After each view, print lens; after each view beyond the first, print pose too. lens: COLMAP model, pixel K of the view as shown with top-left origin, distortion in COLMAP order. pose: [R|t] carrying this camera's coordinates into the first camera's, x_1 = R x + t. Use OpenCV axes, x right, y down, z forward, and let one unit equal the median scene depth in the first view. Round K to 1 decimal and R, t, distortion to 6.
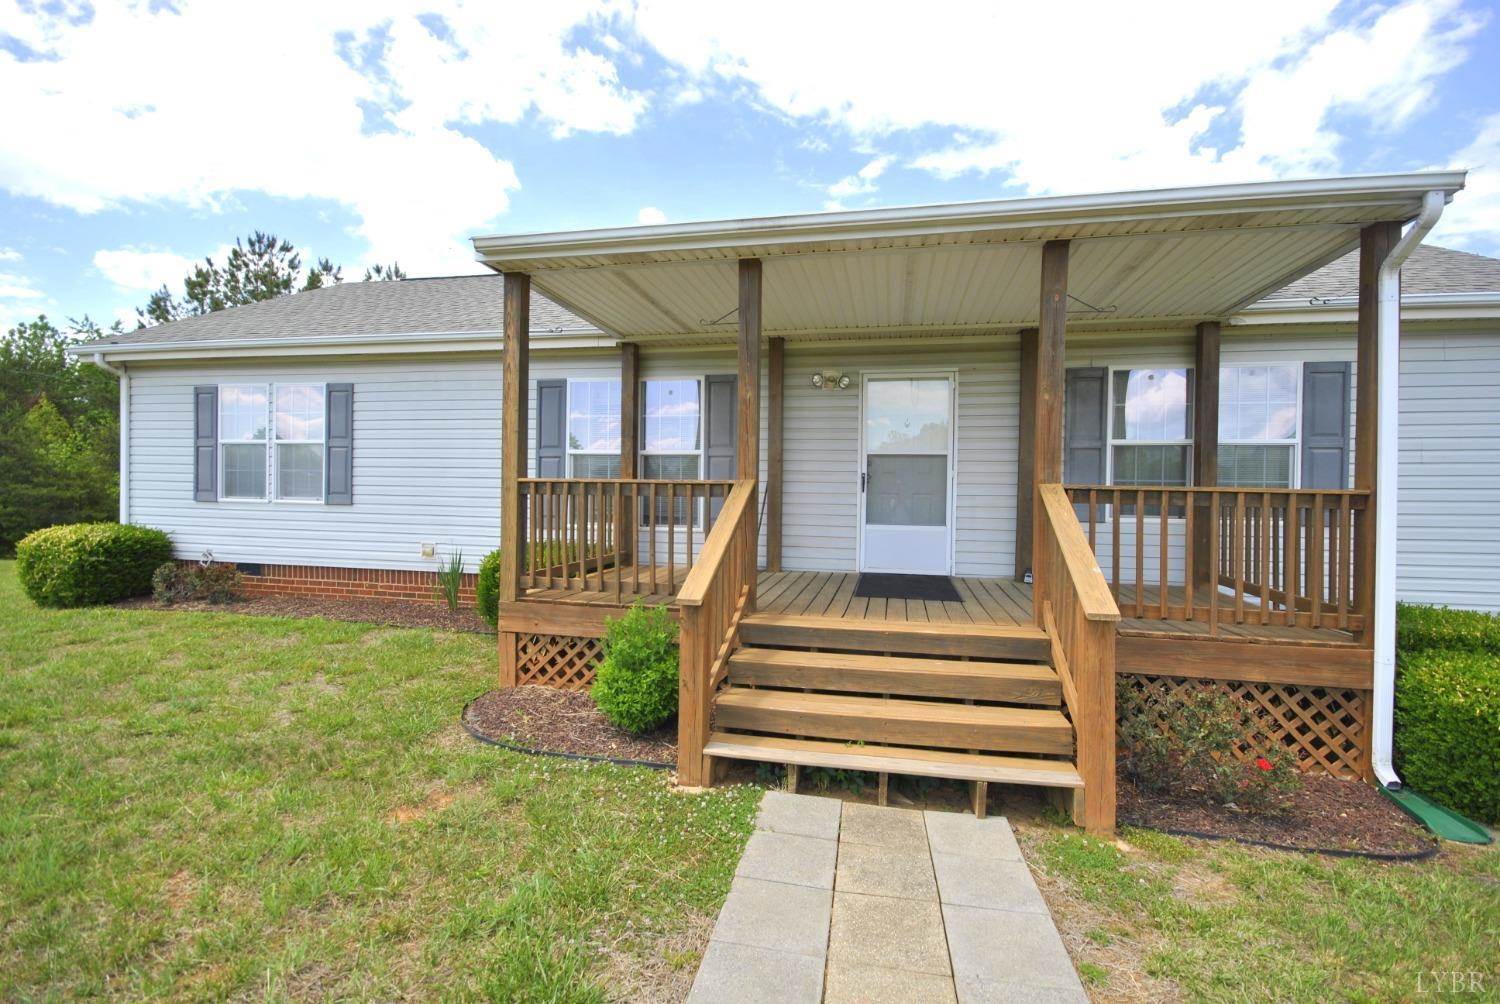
lens RADIAL K [[669.9, 0, 750.4], [0, 669.9, 504.2], [0, 0, 1]] dist [0.015339, -0.013497]
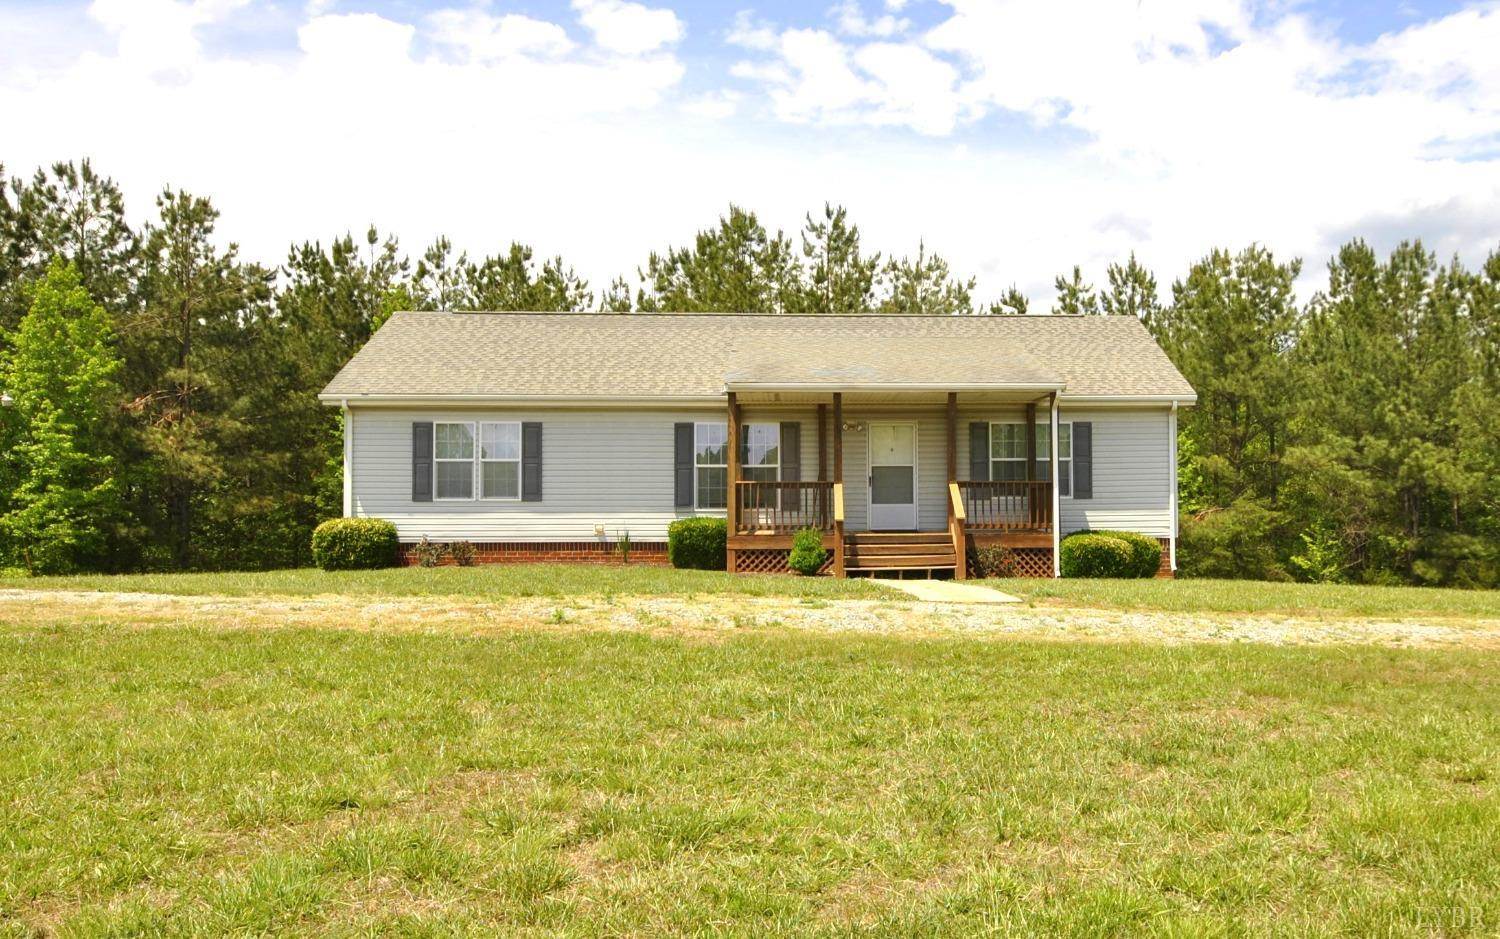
lens RADIAL K [[1259.1, 0, 858.7], [0, 1259.1, 466.0], [0, 0, 1]] dist [-0.027517, 0.043839]
pose [[0.964227, -0.011315, 0.264836, -0.743823], [0.023534, 0.998797, -0.043012, 0.070381], [-0.264031, 0.047706, 0.963334, -2.232881]]
